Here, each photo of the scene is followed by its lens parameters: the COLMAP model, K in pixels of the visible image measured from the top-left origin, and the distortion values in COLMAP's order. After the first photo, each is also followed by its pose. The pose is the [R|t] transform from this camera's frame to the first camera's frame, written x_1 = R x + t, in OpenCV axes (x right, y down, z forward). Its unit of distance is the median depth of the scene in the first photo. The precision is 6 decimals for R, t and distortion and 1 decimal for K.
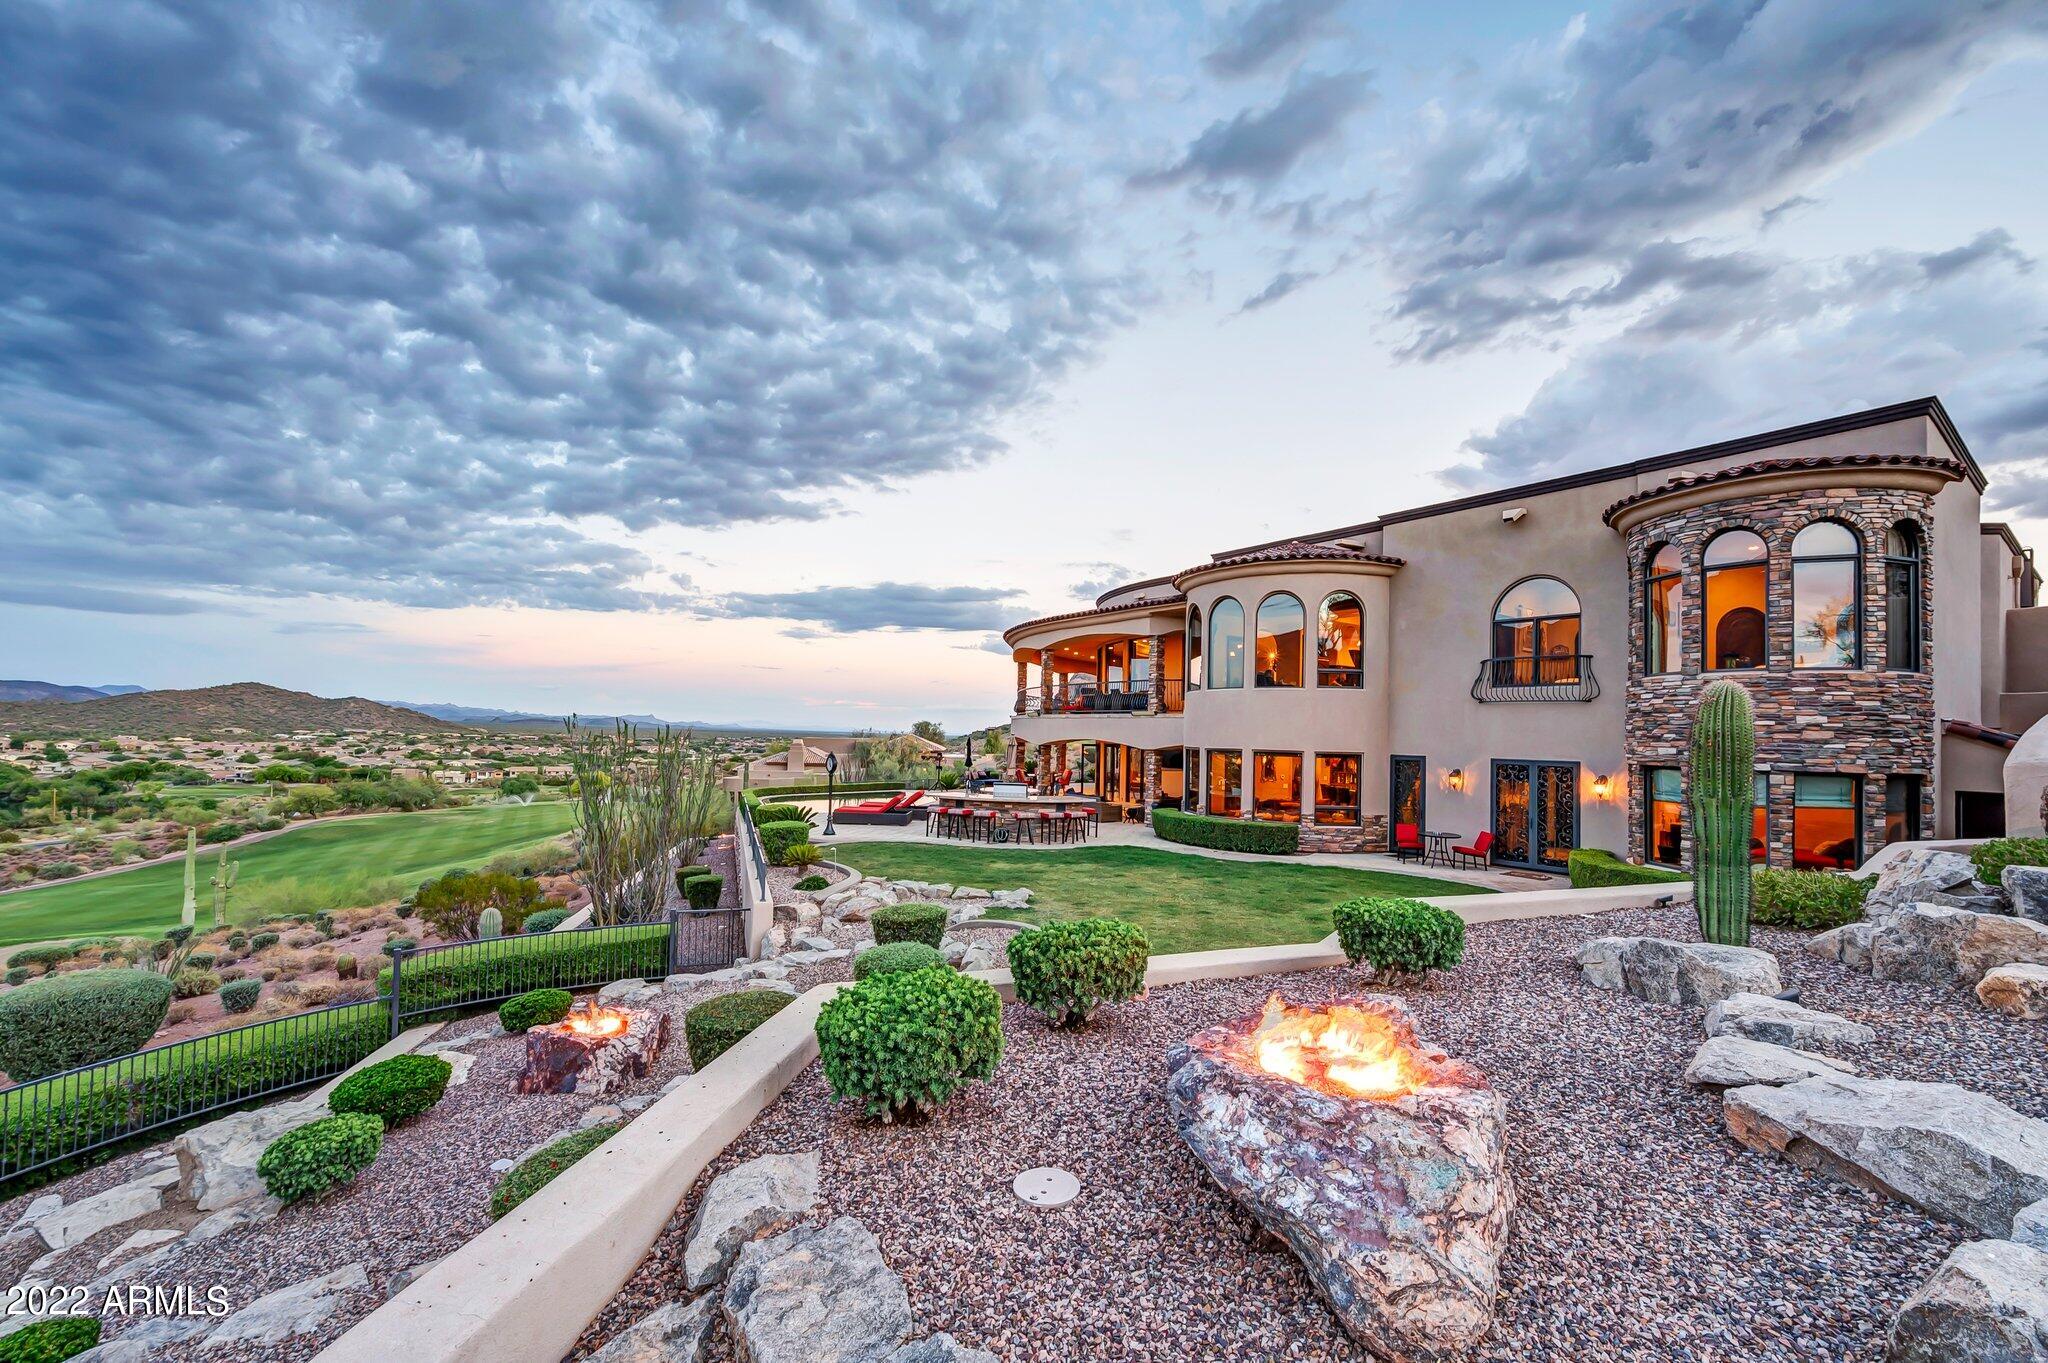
lens RADIAL K [[837.0, 0, 1018.5], [0, 837.0, 710.2], [0, 0, 1]] dist [-0.001698, 0.000257]
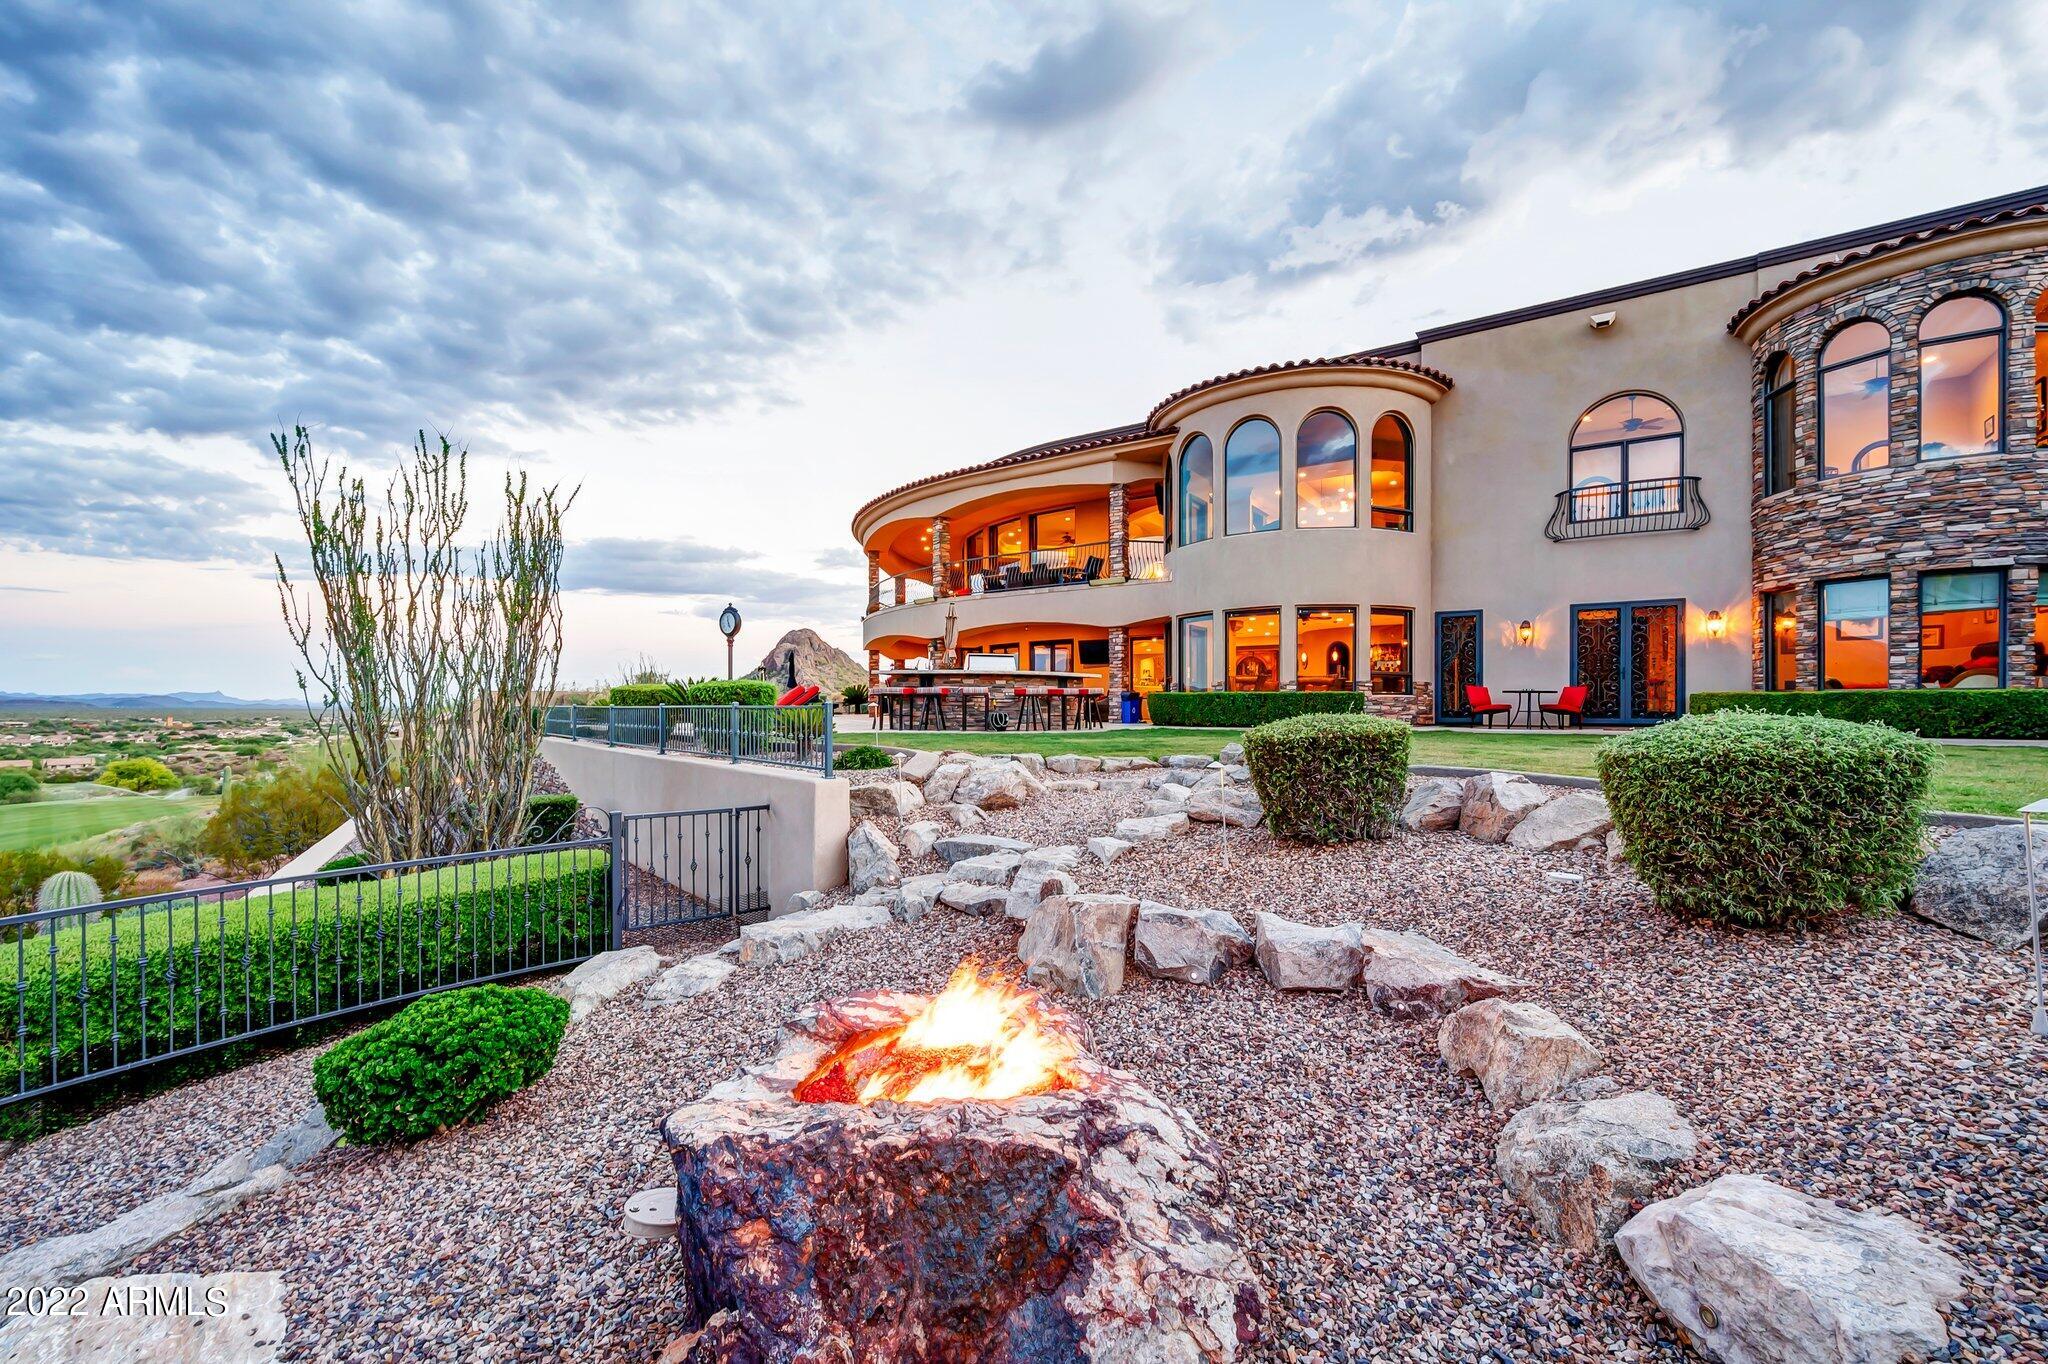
lens RADIAL K [[837.0, 0, 1018.5], [0, 837.0, 710.7], [0, 0, 1]] dist [-0.001698, 0.000257]
pose [[0.939237, -0.023574, 0.342459, -0.300218], [0.010676, 0.999163, 0.039501, 0.137350], [-0.343103, -0.033444, 0.938702, 0.400292]]
